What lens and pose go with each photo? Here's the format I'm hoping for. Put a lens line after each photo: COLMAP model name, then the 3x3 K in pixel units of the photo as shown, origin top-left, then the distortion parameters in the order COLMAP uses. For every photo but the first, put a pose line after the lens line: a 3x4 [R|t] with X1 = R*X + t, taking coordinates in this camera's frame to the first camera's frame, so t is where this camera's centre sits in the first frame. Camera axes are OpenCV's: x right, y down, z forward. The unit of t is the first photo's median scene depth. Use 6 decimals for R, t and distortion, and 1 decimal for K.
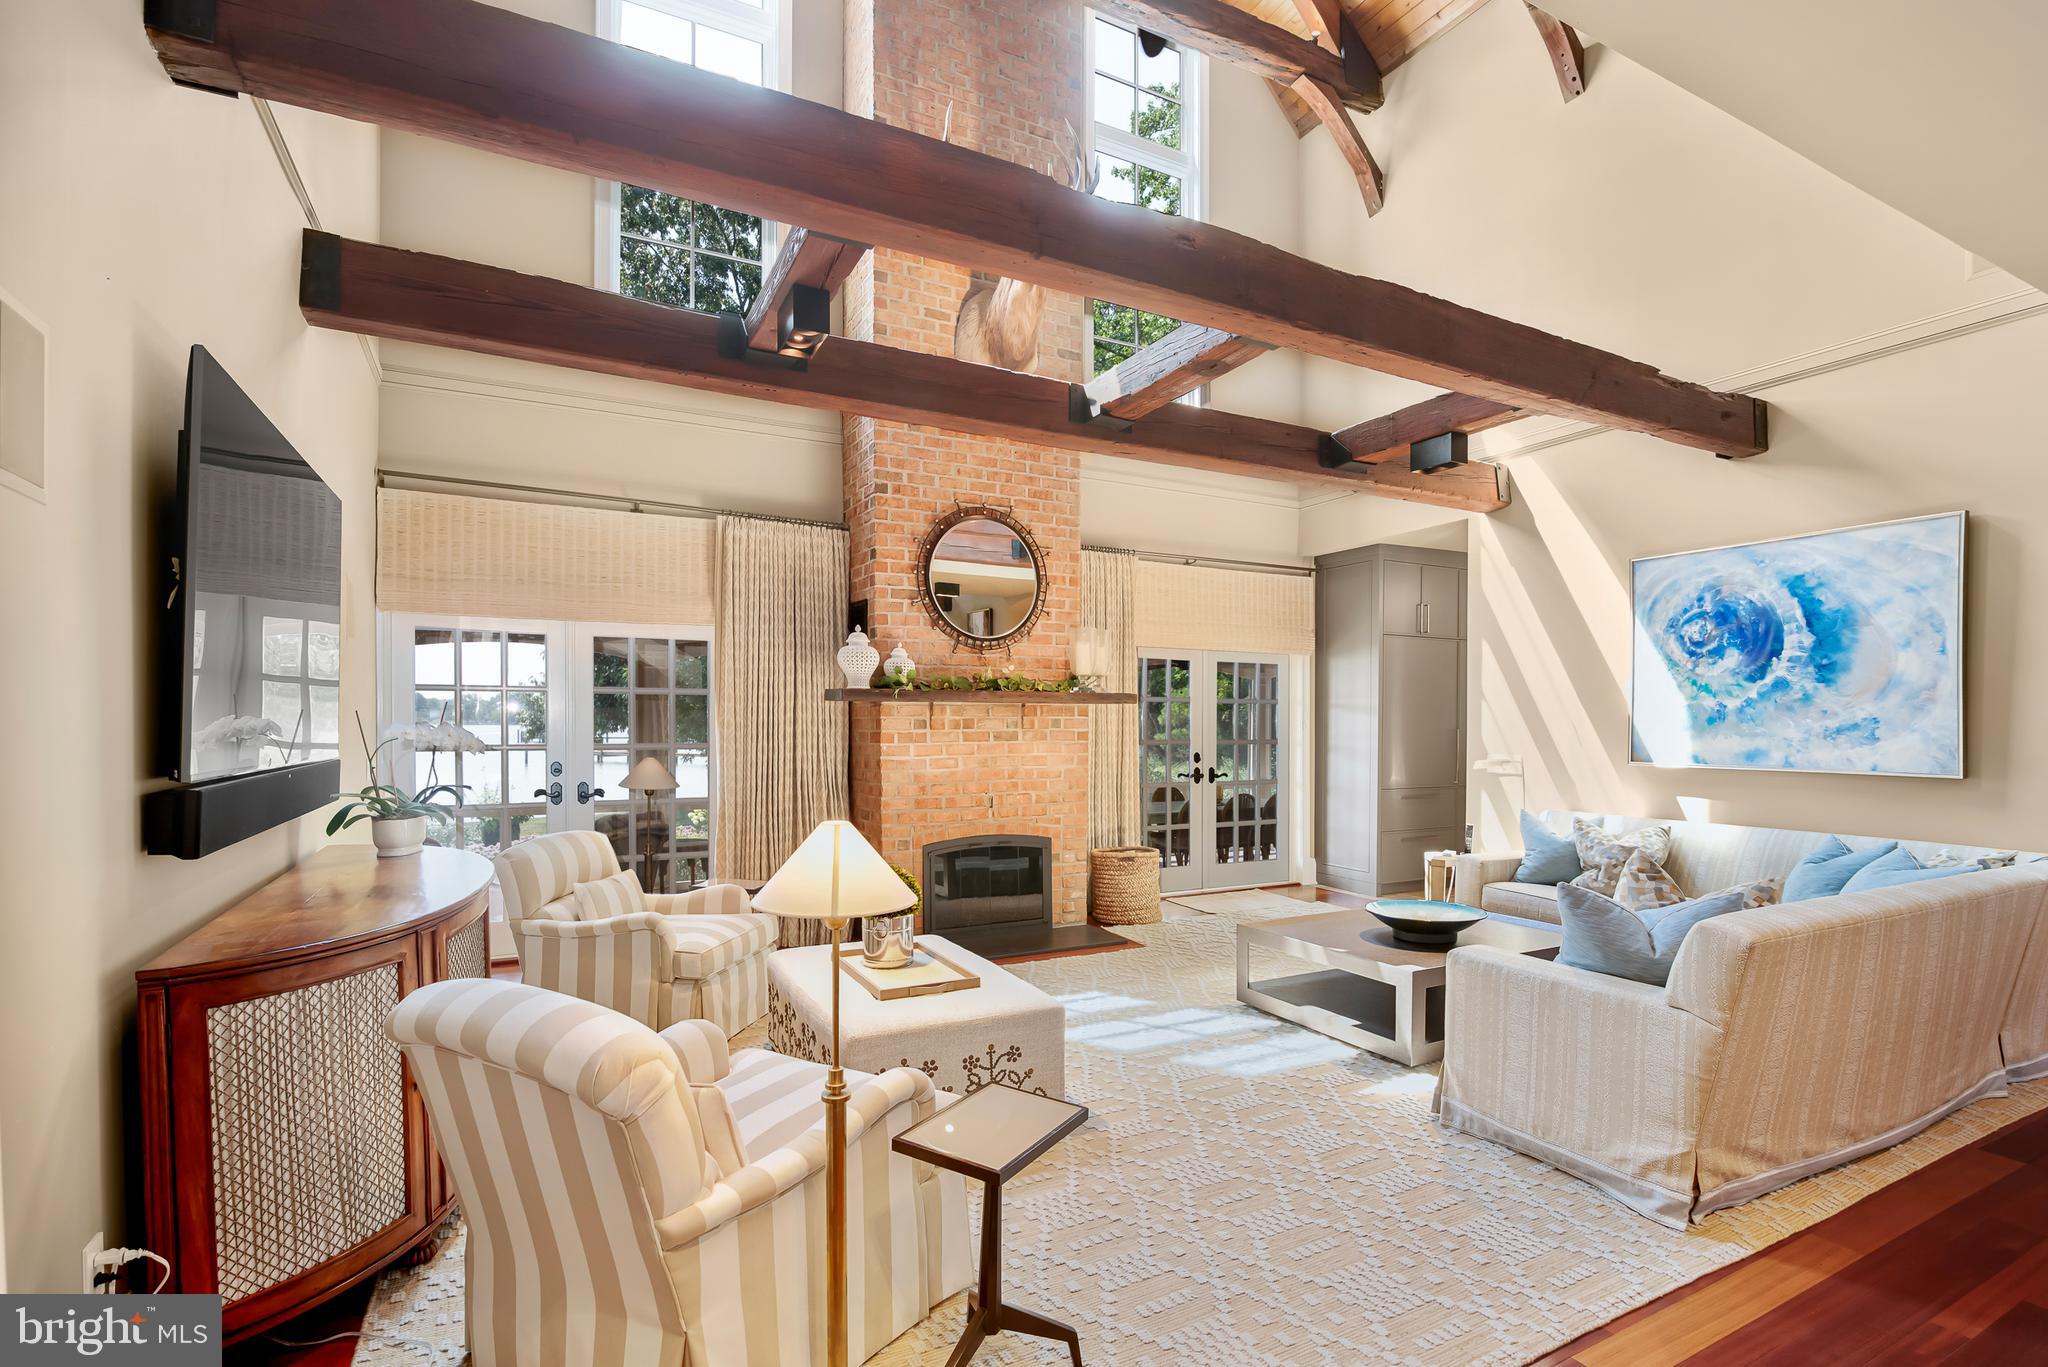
lens RADIAL K [[951.4, 0, 1034.8], [0, 951.4, 725.0], [0, 0, 1]] dist [-0.011705, 0.001183]
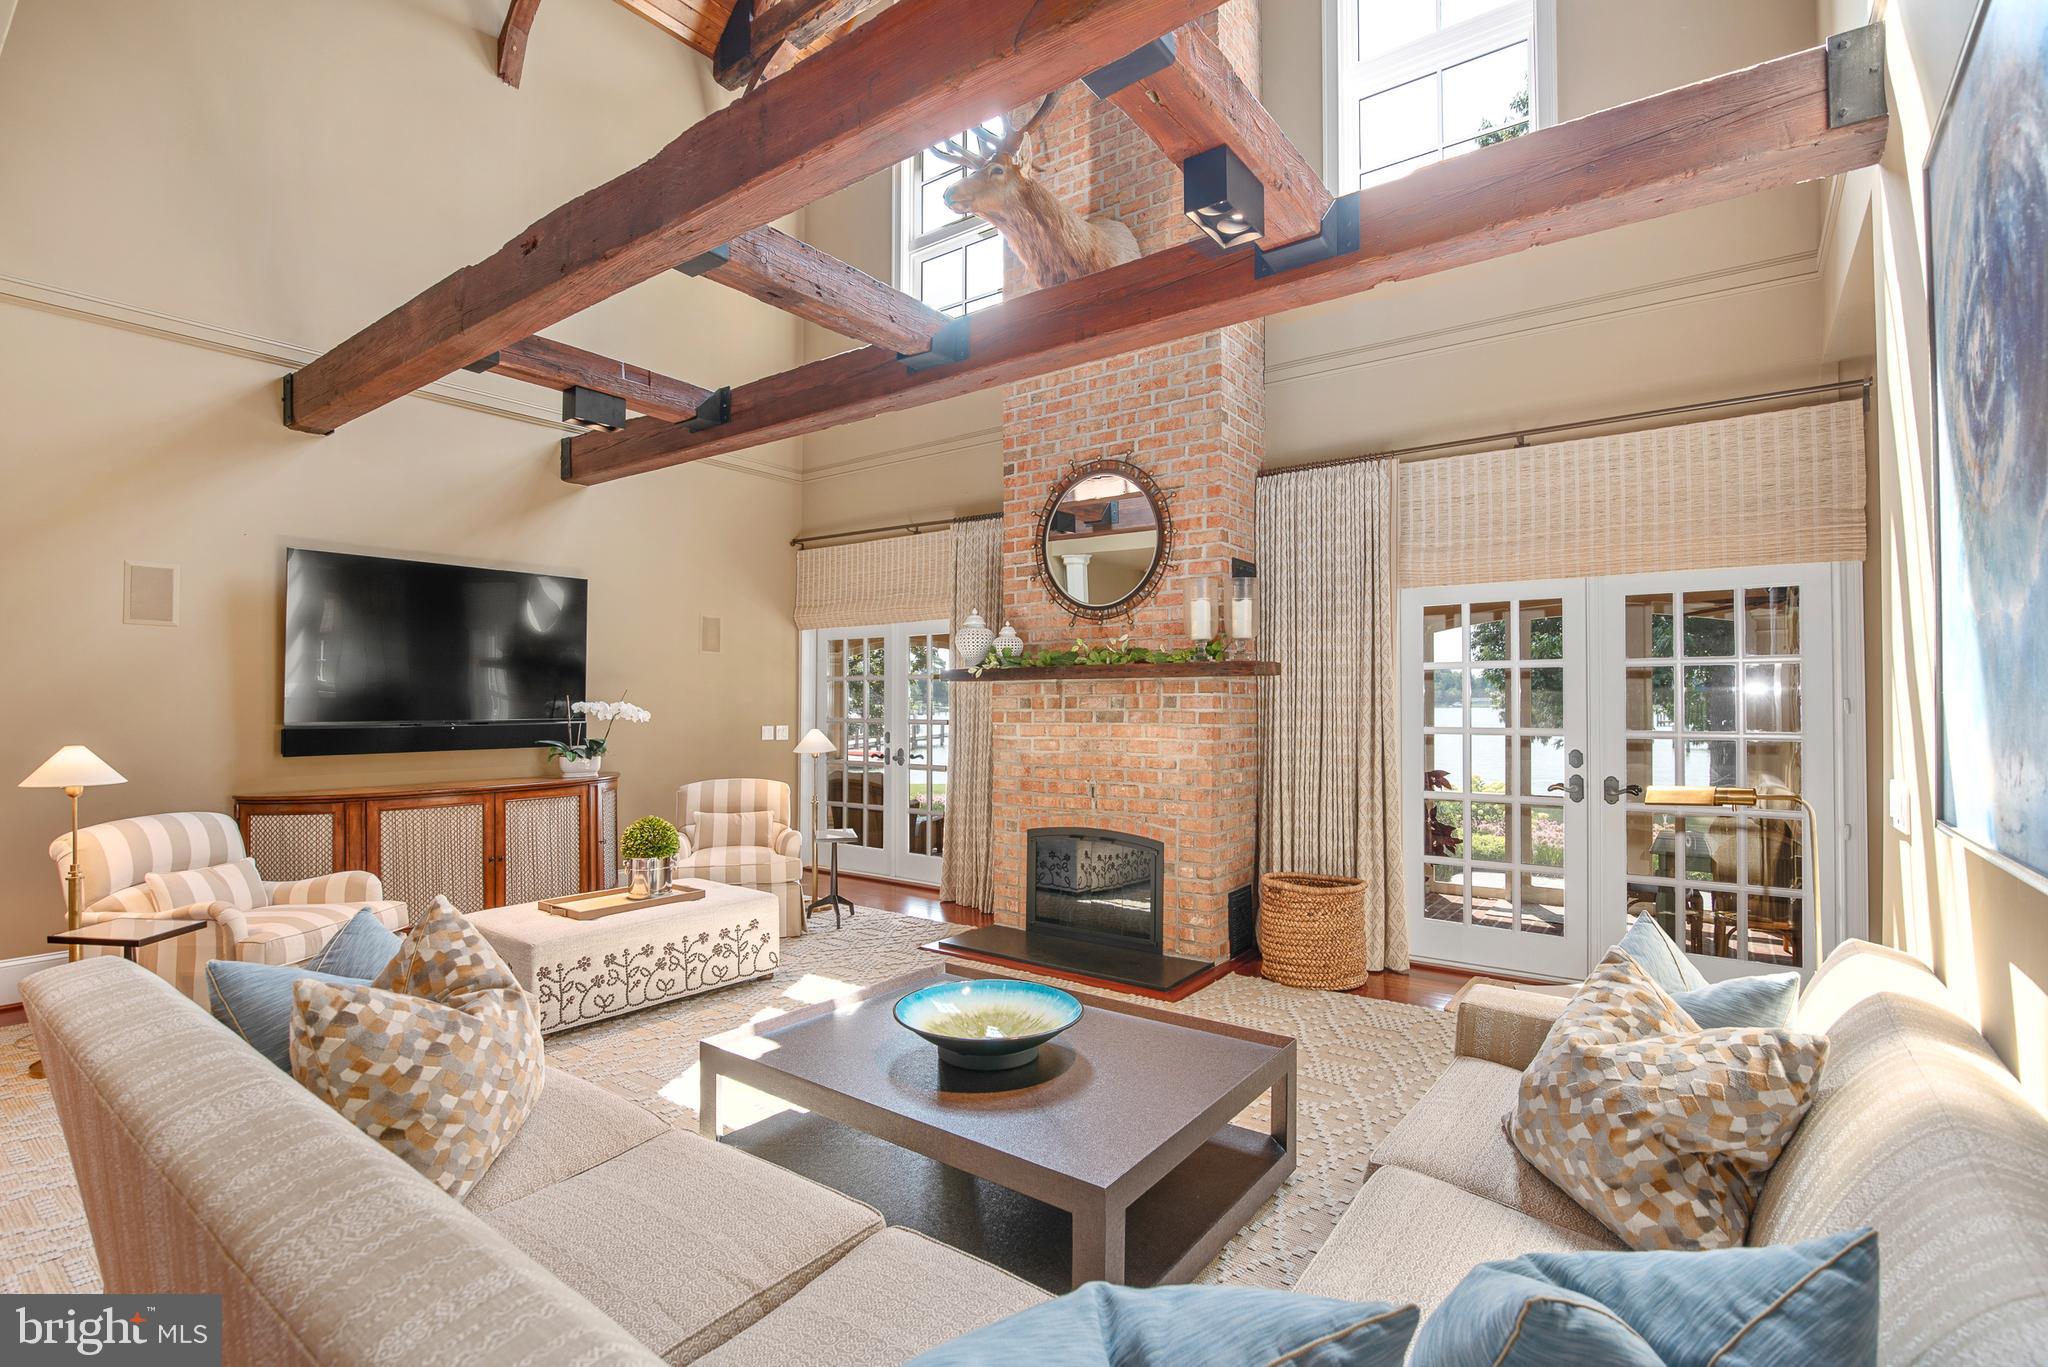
lens RADIAL K [[951.4, 0, 1043.2], [0, 951.4, 693.4], [0, 0, 1]] dist [-0.011705, 0.001183]
pose [[0.440932, -0.018297, -0.897354, 0.716499], [-0.007165, 0.999689, -0.023904, 0.011485], [0.897512, 0.016970, 0.440664, 0.559989]]
